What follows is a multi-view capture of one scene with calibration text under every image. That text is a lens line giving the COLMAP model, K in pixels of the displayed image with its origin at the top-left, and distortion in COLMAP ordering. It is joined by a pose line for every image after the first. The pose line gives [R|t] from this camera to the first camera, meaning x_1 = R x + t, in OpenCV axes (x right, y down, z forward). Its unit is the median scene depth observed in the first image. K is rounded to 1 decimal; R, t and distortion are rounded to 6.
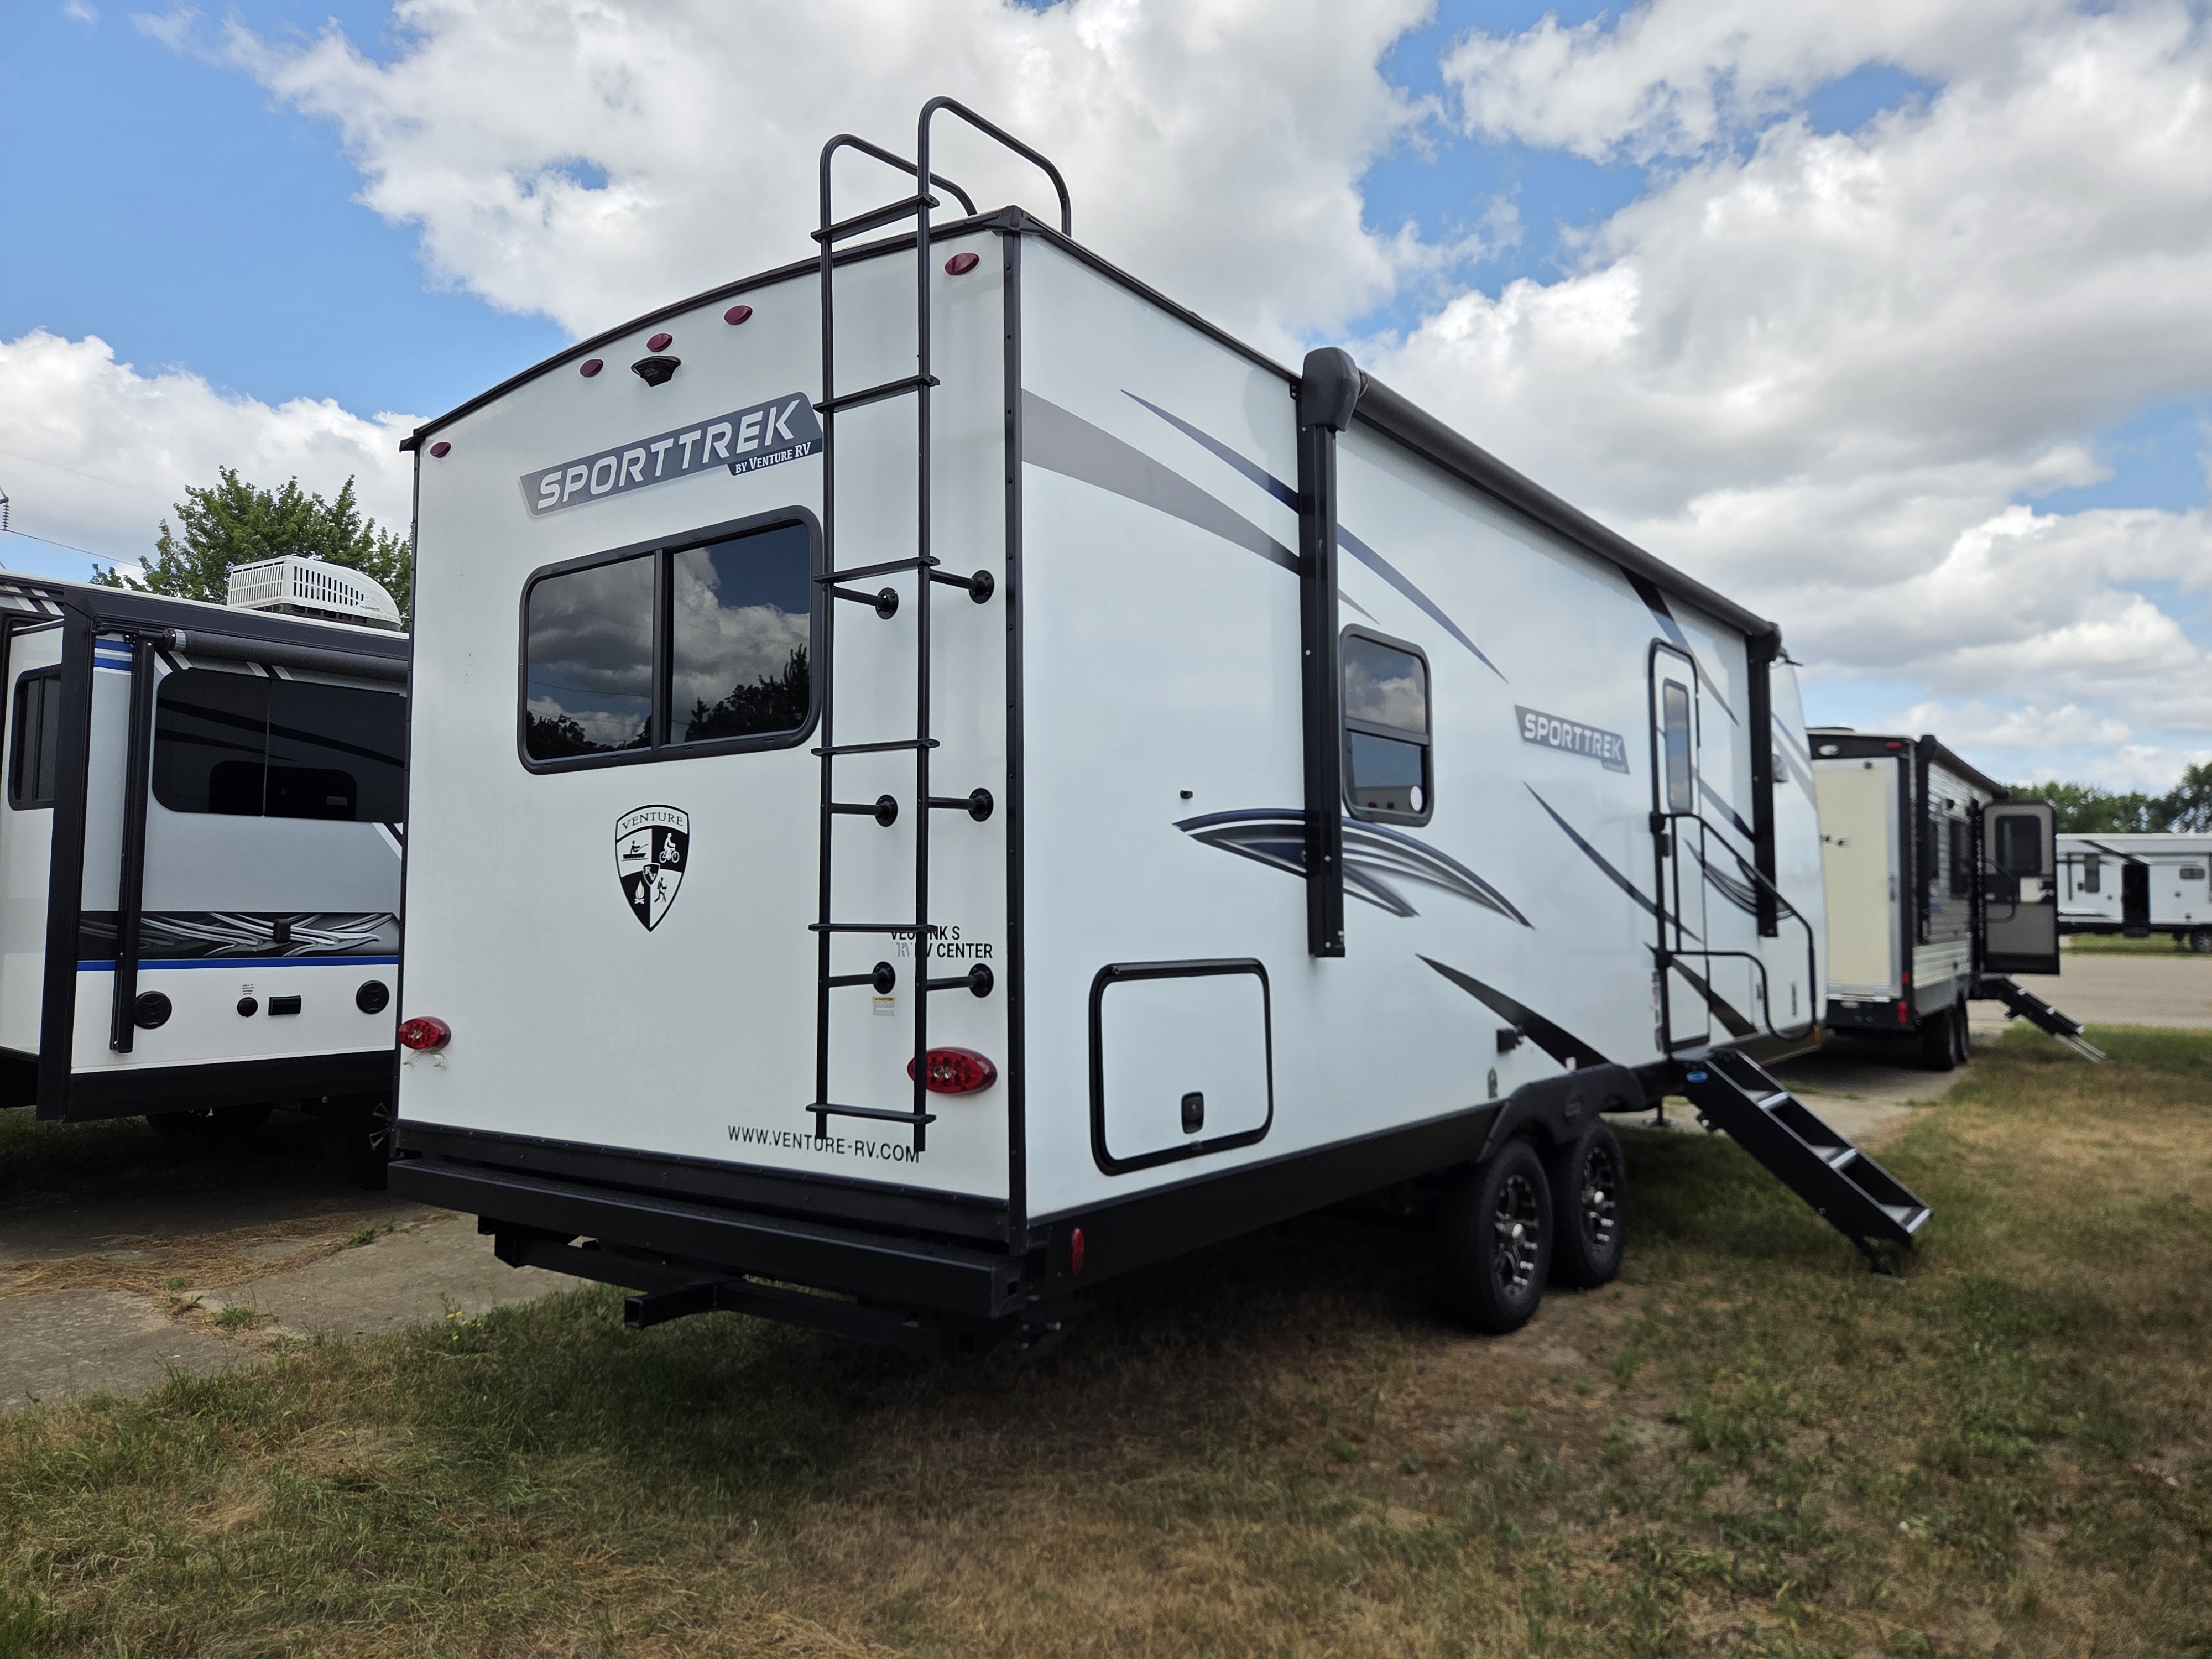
lens RADIAL K [[1496.6, 0, 1115.4], [0, 1496.6, 813.8], [0, 0, 1]] dist [0.044790, -0.029721]
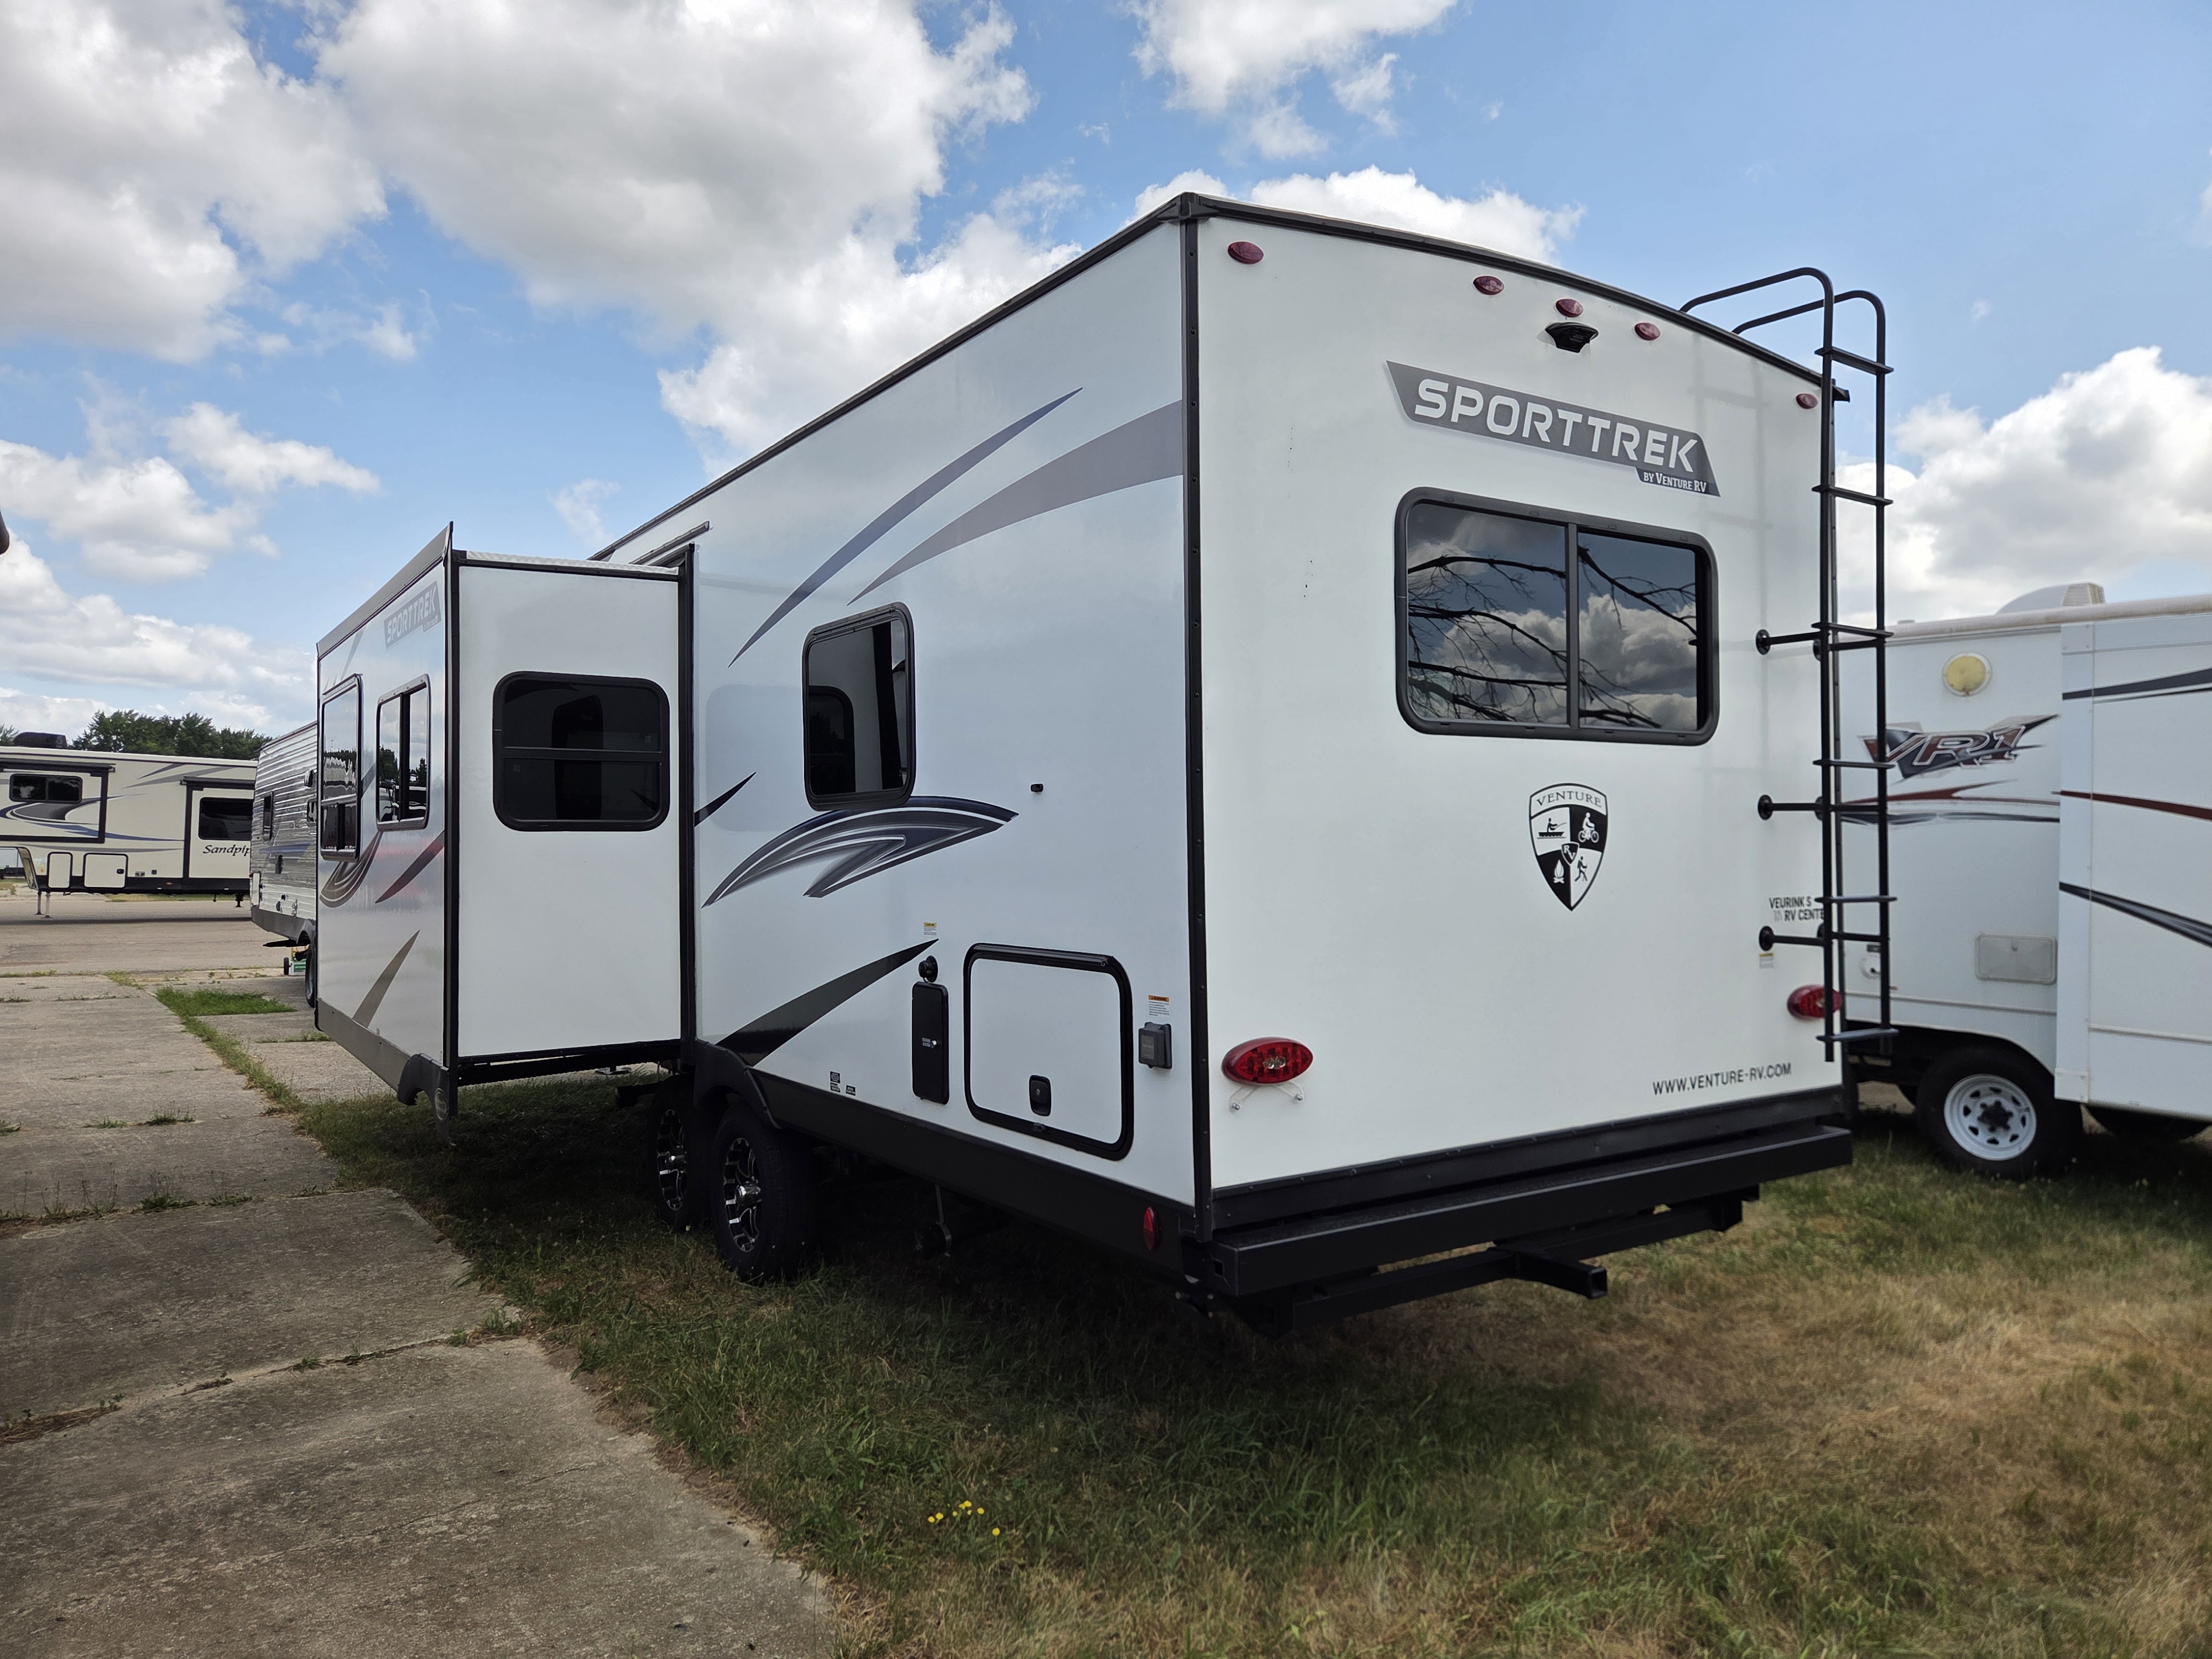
lens RADIAL K [[1496.6, 0, 1113.3], [0, 1496.6, 840.2], [0, 0, 1]] dist [0.044790, -0.029721]
pose [[0.339980, 0.009051, 0.940389, -1.339874], [-0.058949, 0.998192, 0.011705, 0.037577], [-0.938583, -0.059414, 0.339899, 0.941194]]
